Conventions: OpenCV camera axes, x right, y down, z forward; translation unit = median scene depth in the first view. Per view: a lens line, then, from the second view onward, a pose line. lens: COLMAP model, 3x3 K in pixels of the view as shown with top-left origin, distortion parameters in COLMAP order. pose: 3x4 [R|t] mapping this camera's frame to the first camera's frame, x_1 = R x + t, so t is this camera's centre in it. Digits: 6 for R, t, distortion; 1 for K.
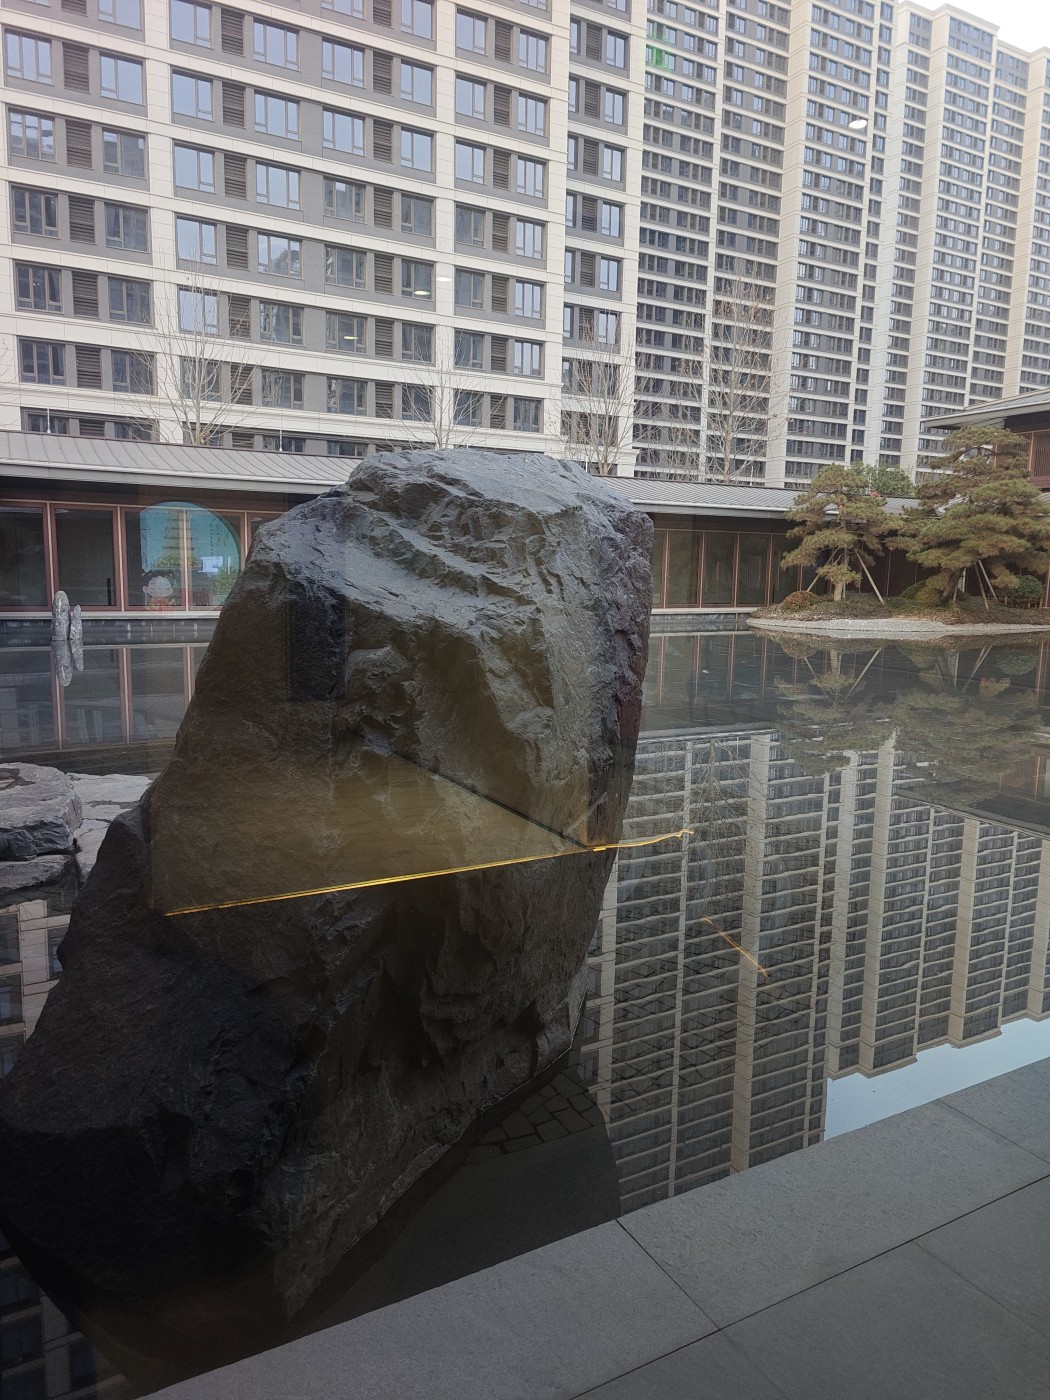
lens RADIAL K [[946.8, 0, 525.7], [0, 946.8, 698.3], [0, 0, 1]] dist [0.045183, -0.046250]
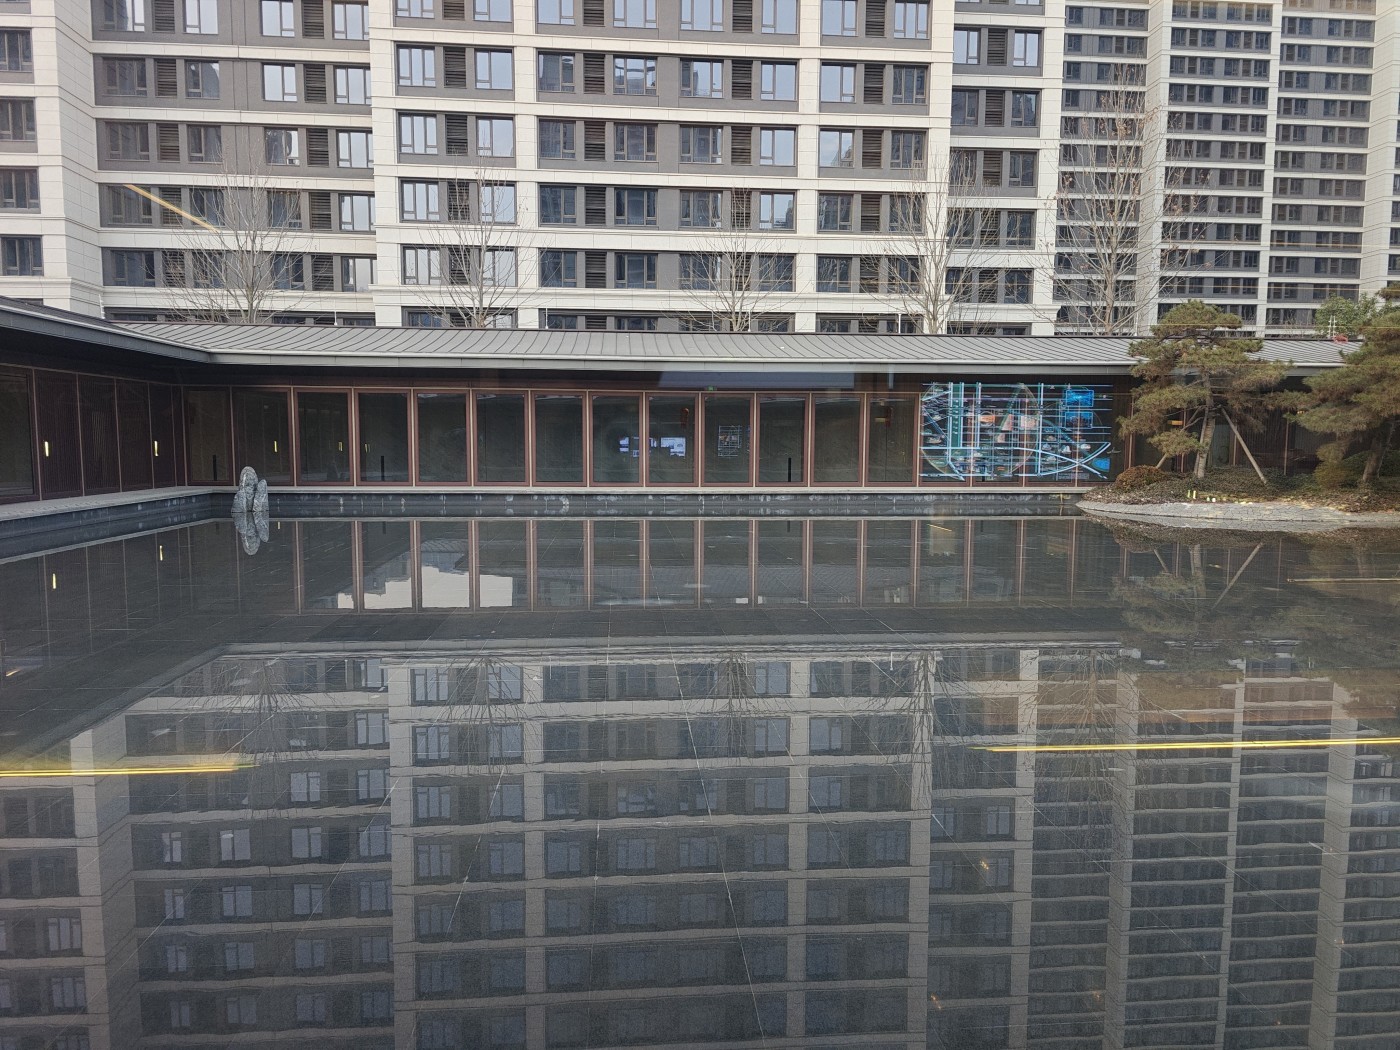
lens RADIAL K [[946.8, 0, 700.5], [0, 946.8, 523.8], [0, 0, 1]] dist [0.045183, -0.046250]
pose [[0.914497, 0.021883, -0.404001, 0.270420], [-0.044116, 0.997976, -0.045805, -0.013757], [0.402181, 0.059712, 0.913611, 0.143494]]
